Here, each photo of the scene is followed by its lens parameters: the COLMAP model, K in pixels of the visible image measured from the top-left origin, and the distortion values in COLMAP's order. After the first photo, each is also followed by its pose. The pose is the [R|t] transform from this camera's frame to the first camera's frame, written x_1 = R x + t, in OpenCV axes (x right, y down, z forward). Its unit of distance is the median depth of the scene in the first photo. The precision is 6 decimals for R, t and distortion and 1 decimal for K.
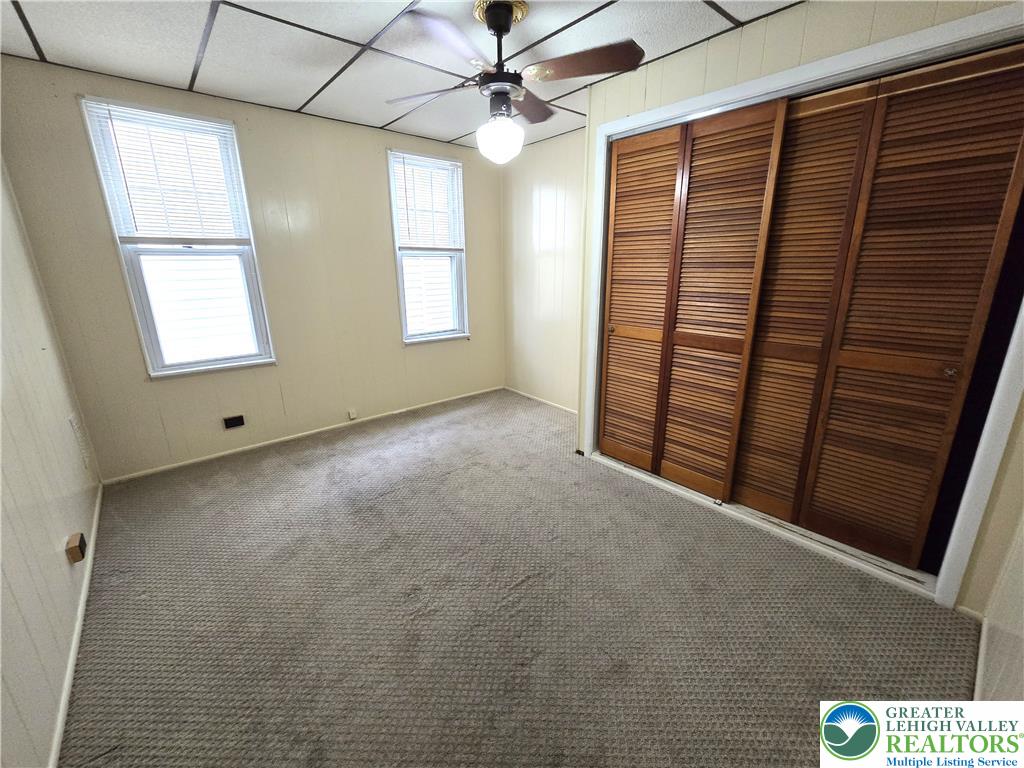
lens RADIAL K [[421.7, 0, 508.8], [0, 421.7, 381.4], [0, 0, 1]] dist [-0.000316, 0.000048]
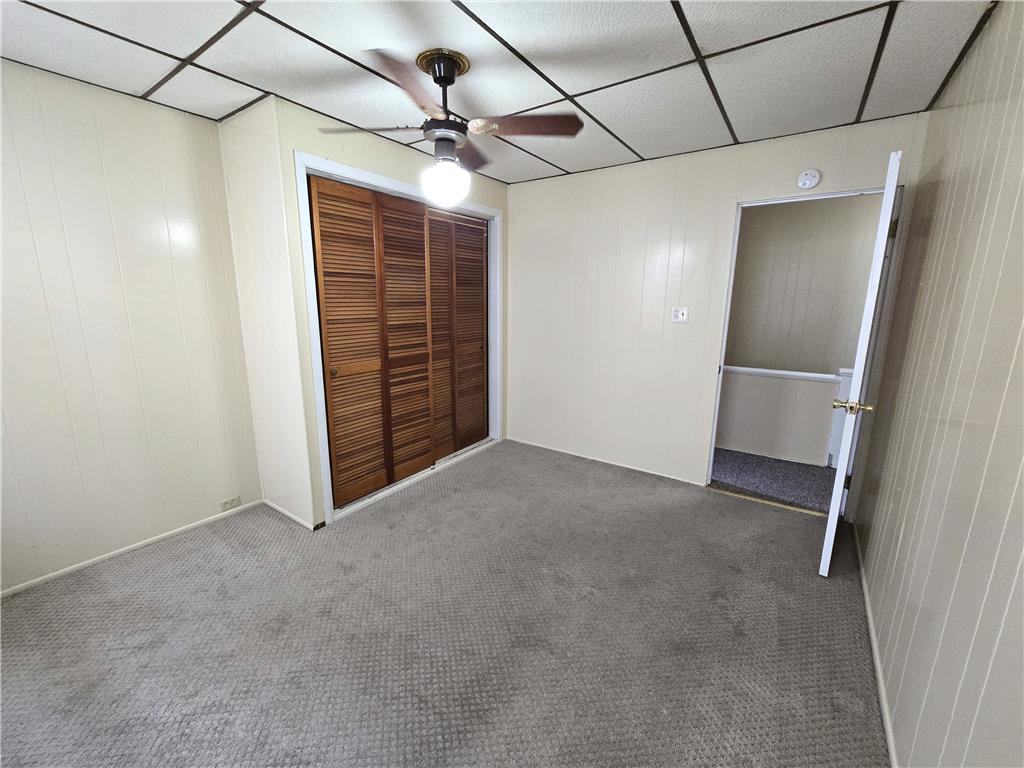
lens RADIAL K [[421.7, 0, 508.8], [0, 421.7, 381.4], [0, 0, 1]] dist [-0.000316, 0.000048]
pose [[-0.258089, -0.185085, 0.948227, -0.856145], [0.254192, 0.933889, 0.251472, -0.273362], [-0.932082, 0.305934, -0.193979, 0.938657]]
